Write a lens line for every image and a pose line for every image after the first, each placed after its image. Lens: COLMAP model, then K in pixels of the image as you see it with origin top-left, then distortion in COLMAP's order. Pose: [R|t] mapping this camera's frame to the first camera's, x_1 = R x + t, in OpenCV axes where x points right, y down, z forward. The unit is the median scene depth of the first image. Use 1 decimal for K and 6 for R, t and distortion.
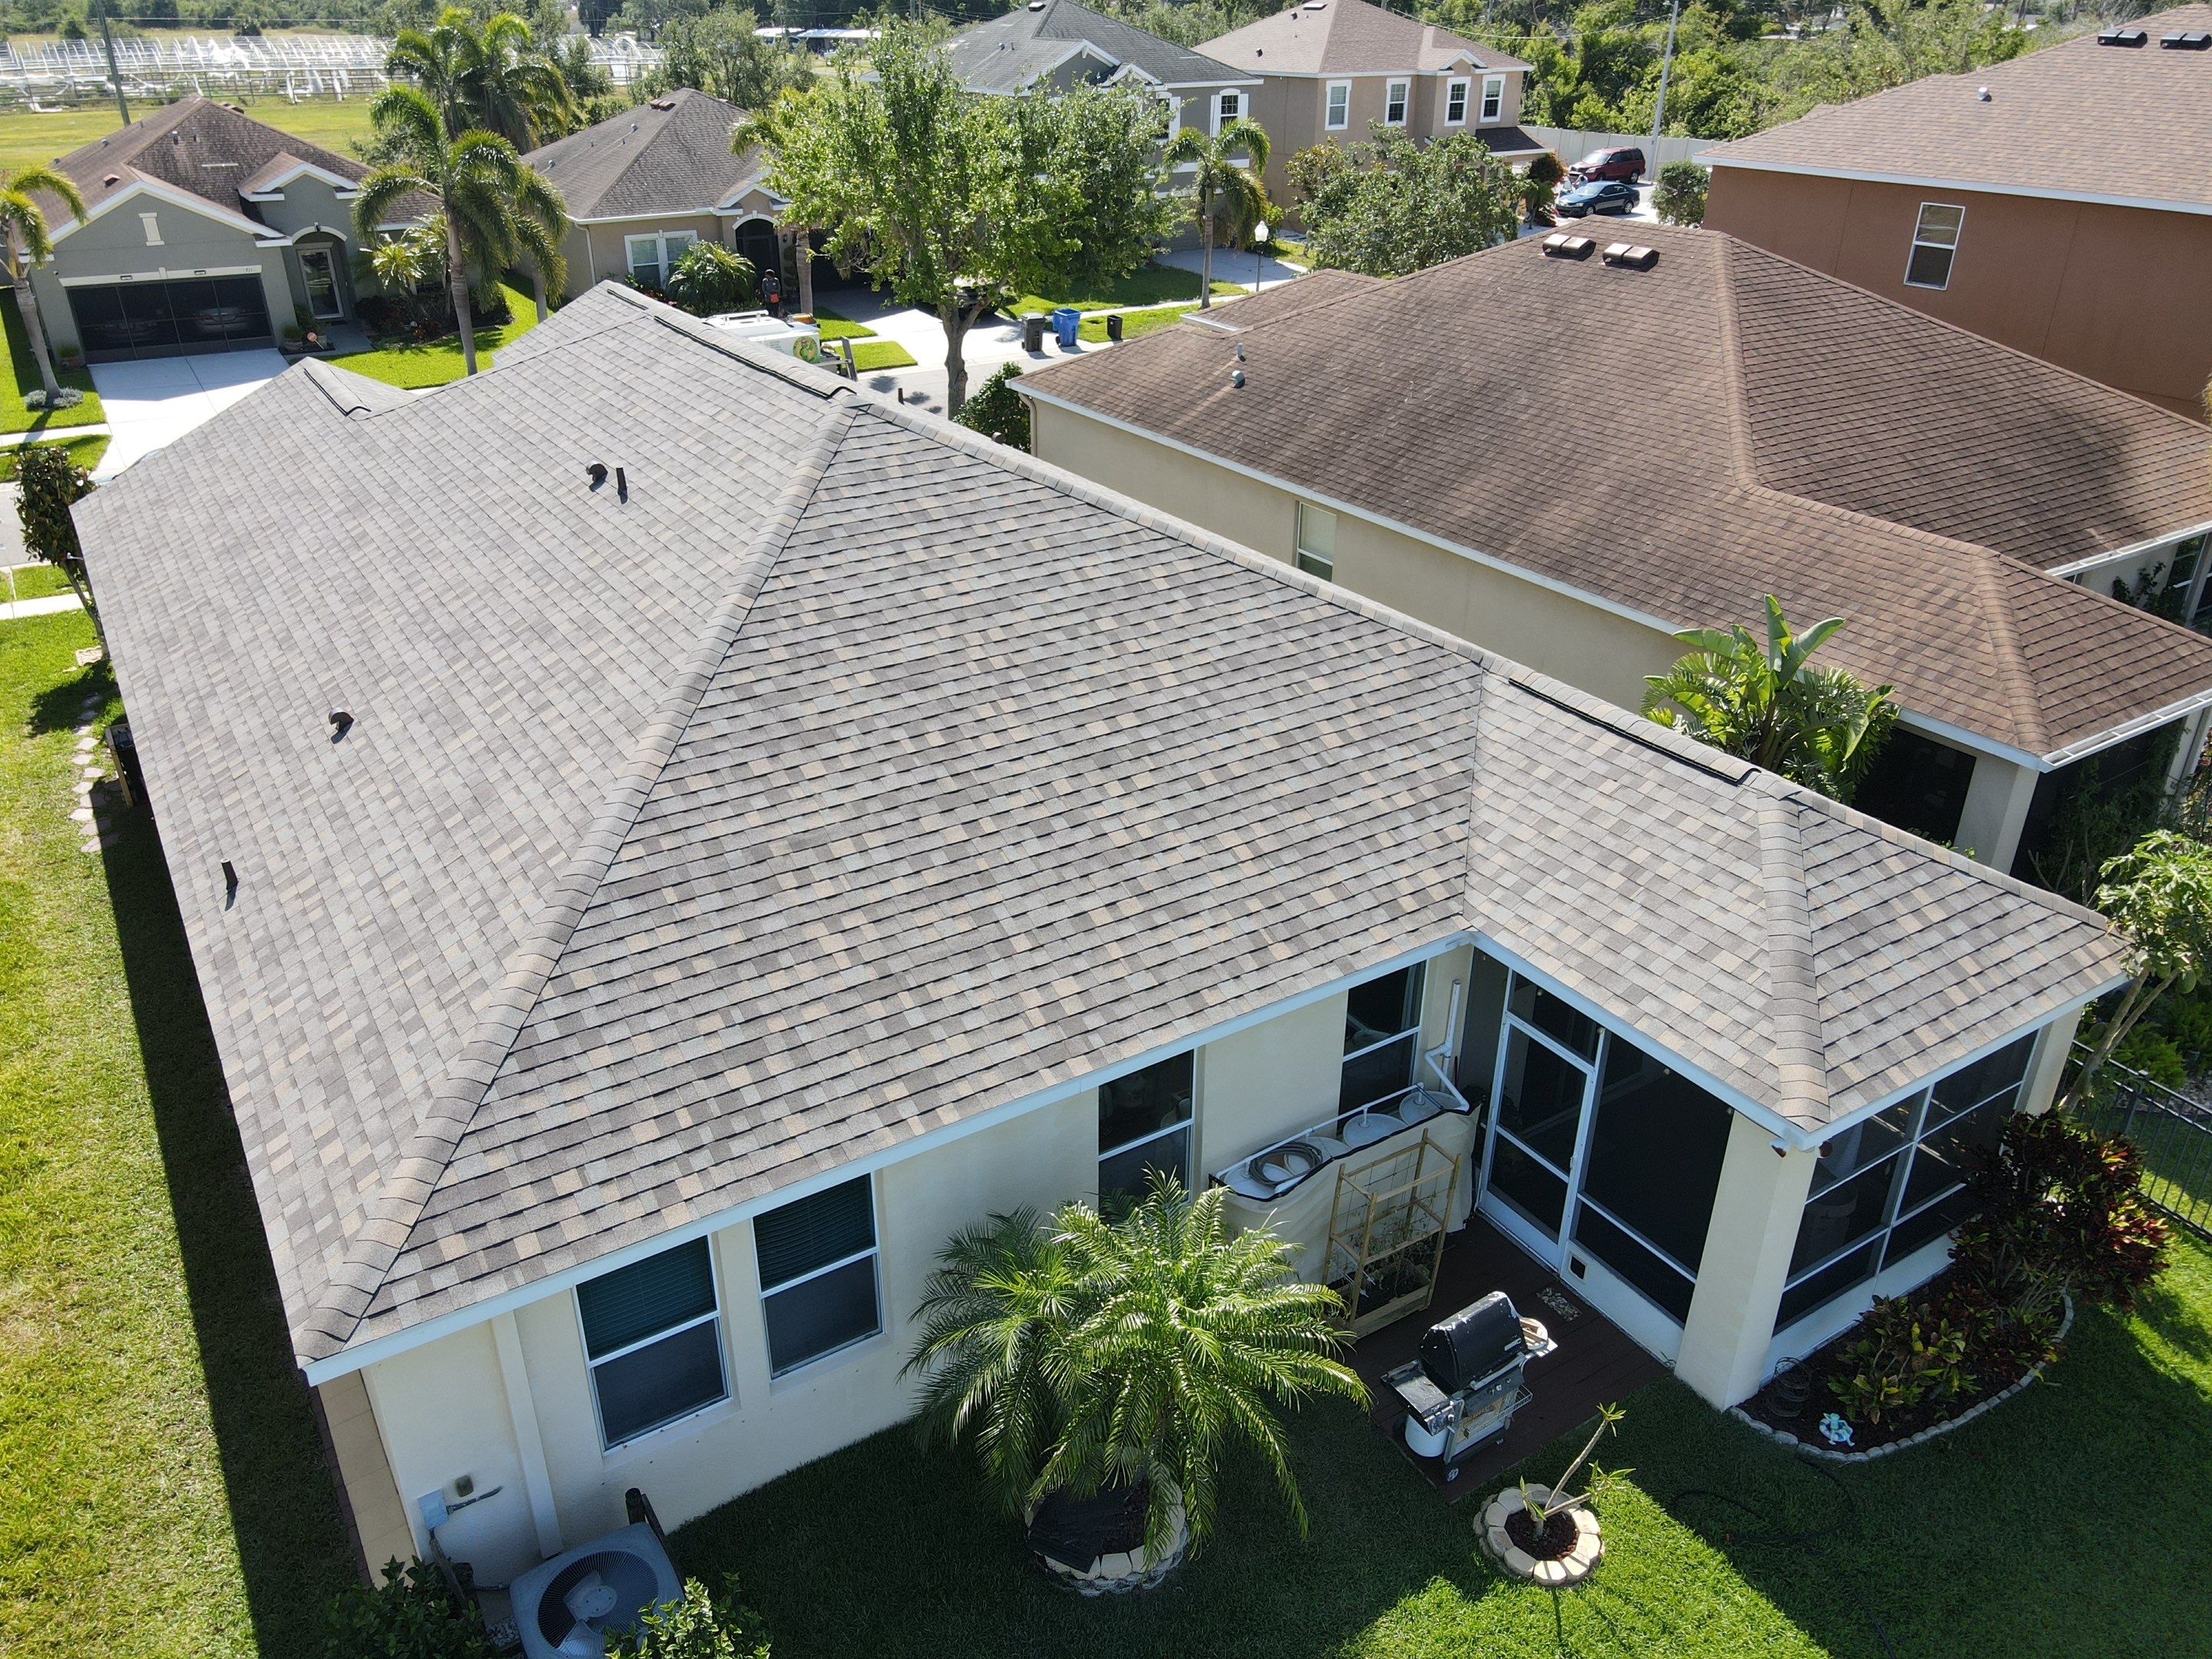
lens RADIAL K [[1634.5, 0, 1054.5], [0, 1634.5, 817.7], [0, 0, 1]] dist [0.000847, 0.028733]
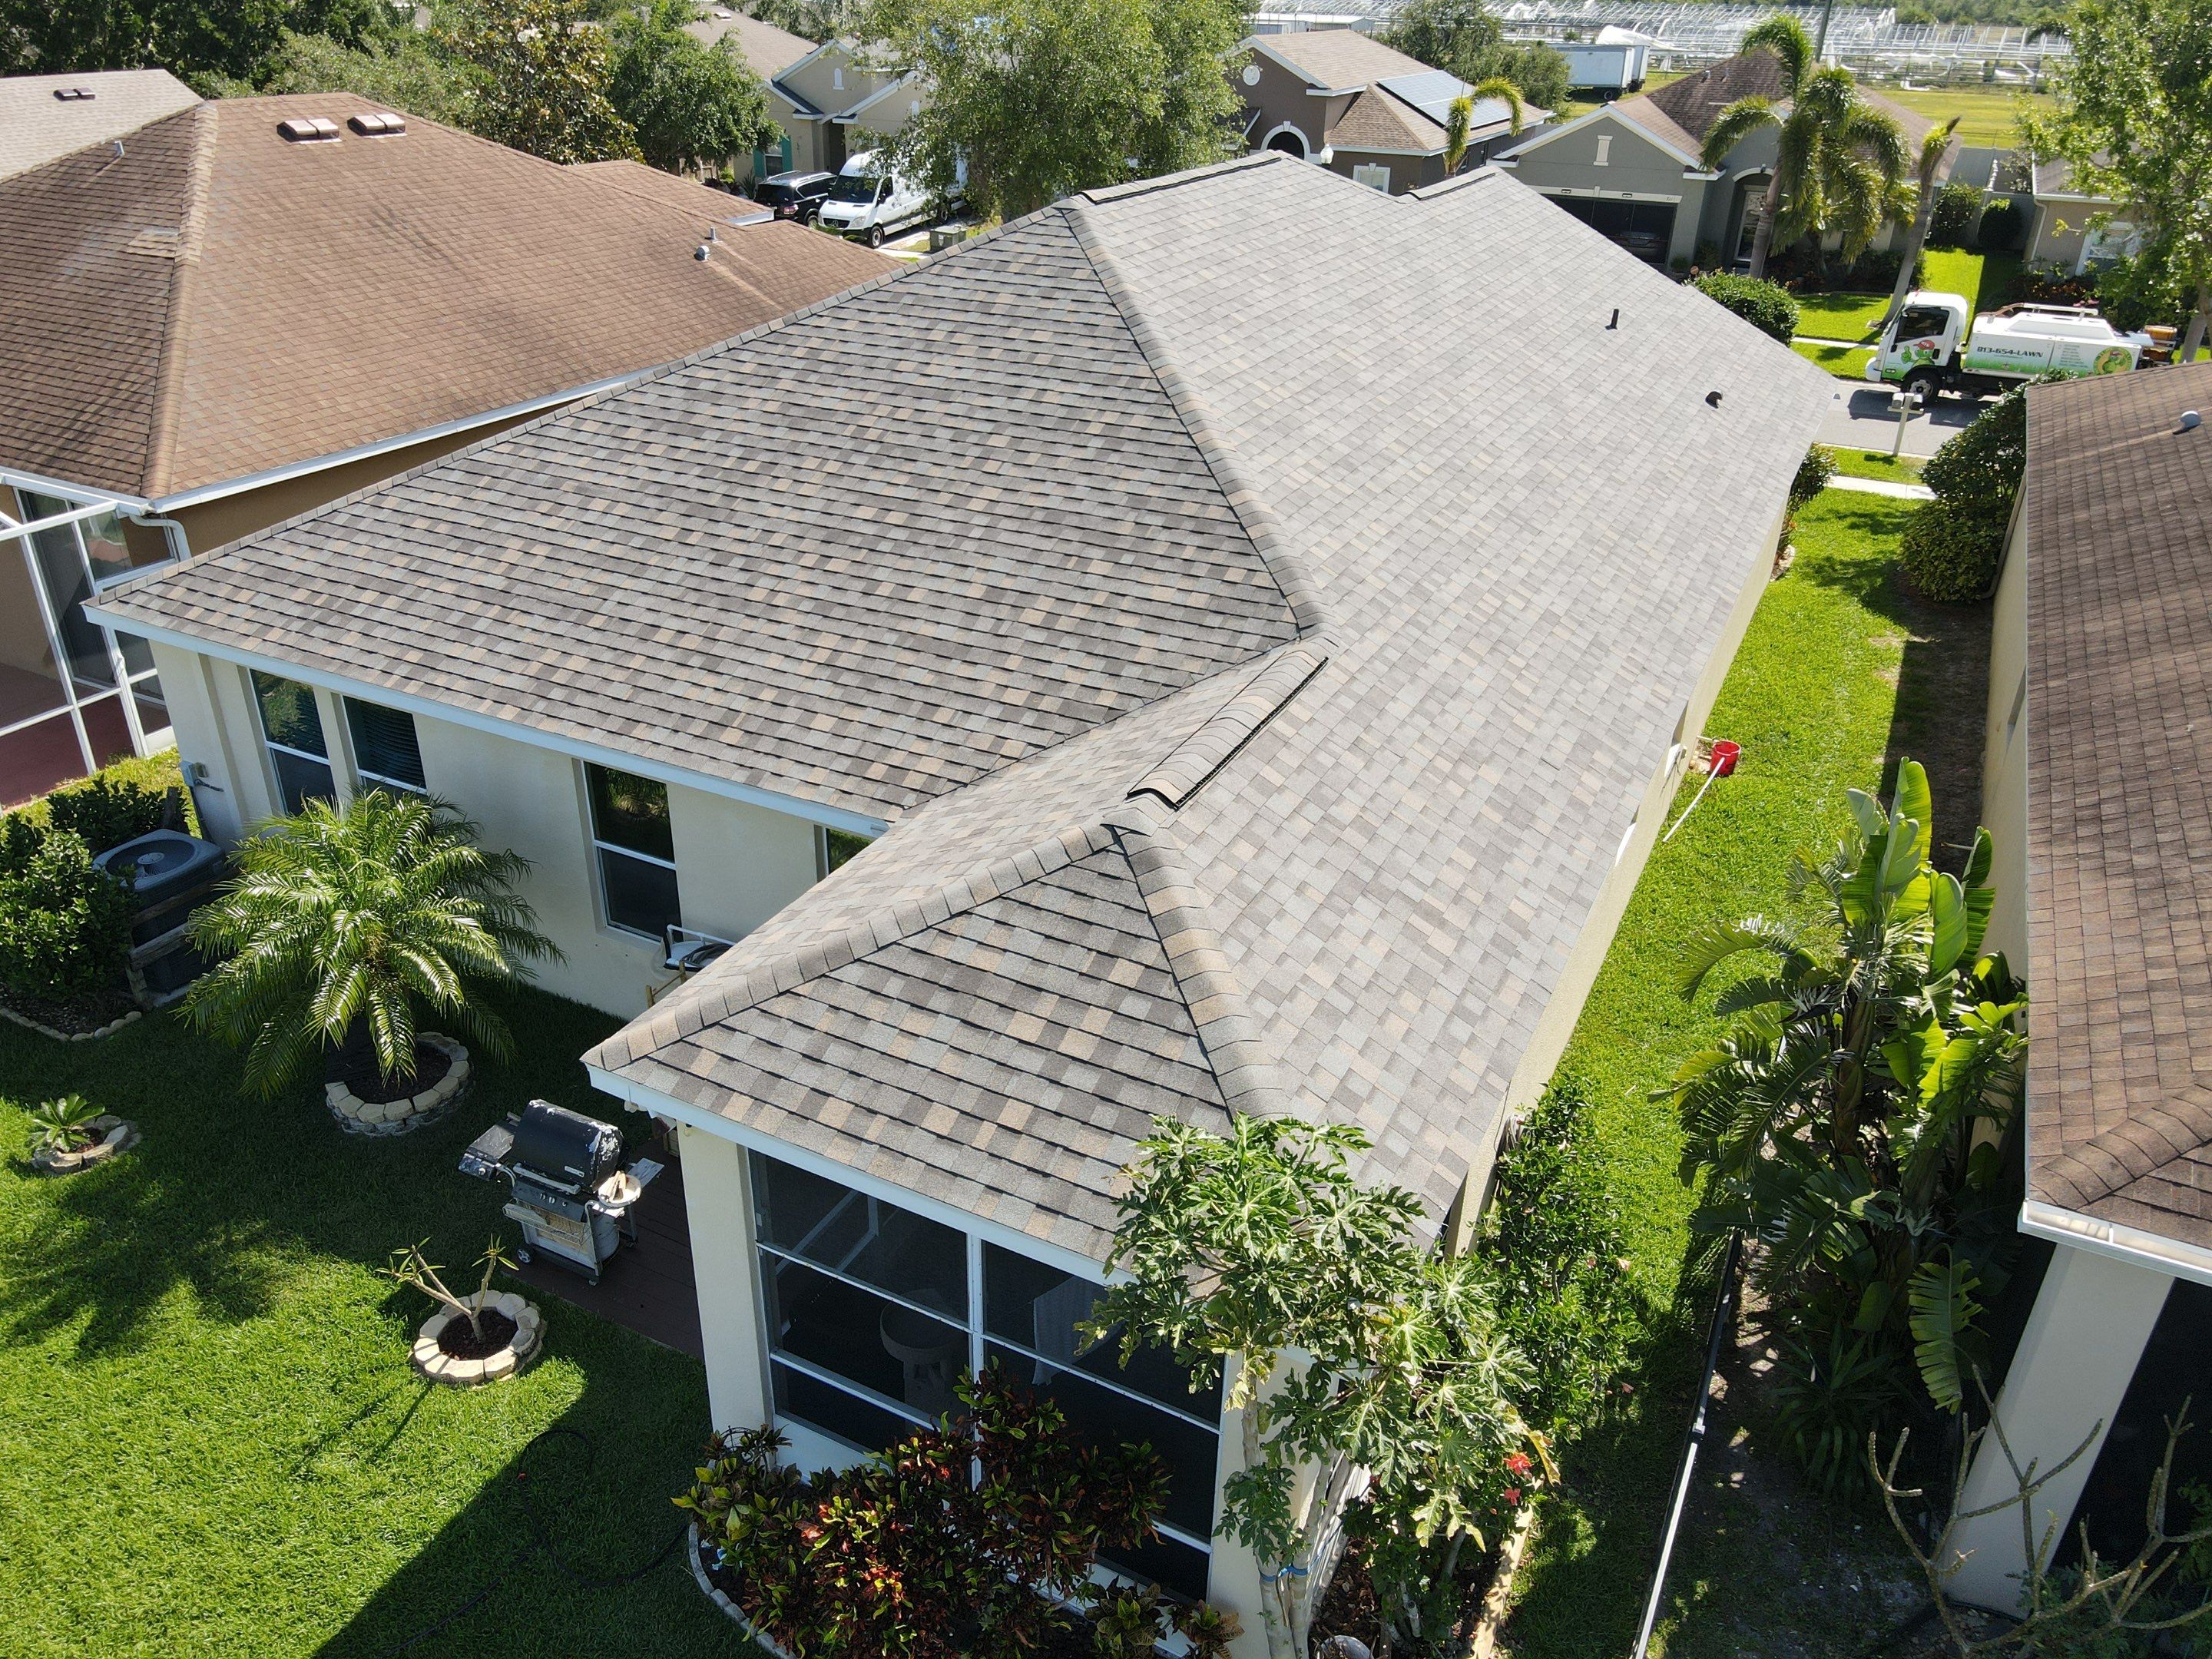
lens RADIAL K [[1592.2, 0, 1058.7], [0, 1592.2, 805.4], [0, 0, 1]] dist [0.022142, 0.001831]
pose [[0.510047, 0.408259, -0.757085, 0.929189], [-0.407073, 0.889942, 0.205657, -0.149003], [0.757723, 0.203294, 0.620103, 0.544042]]
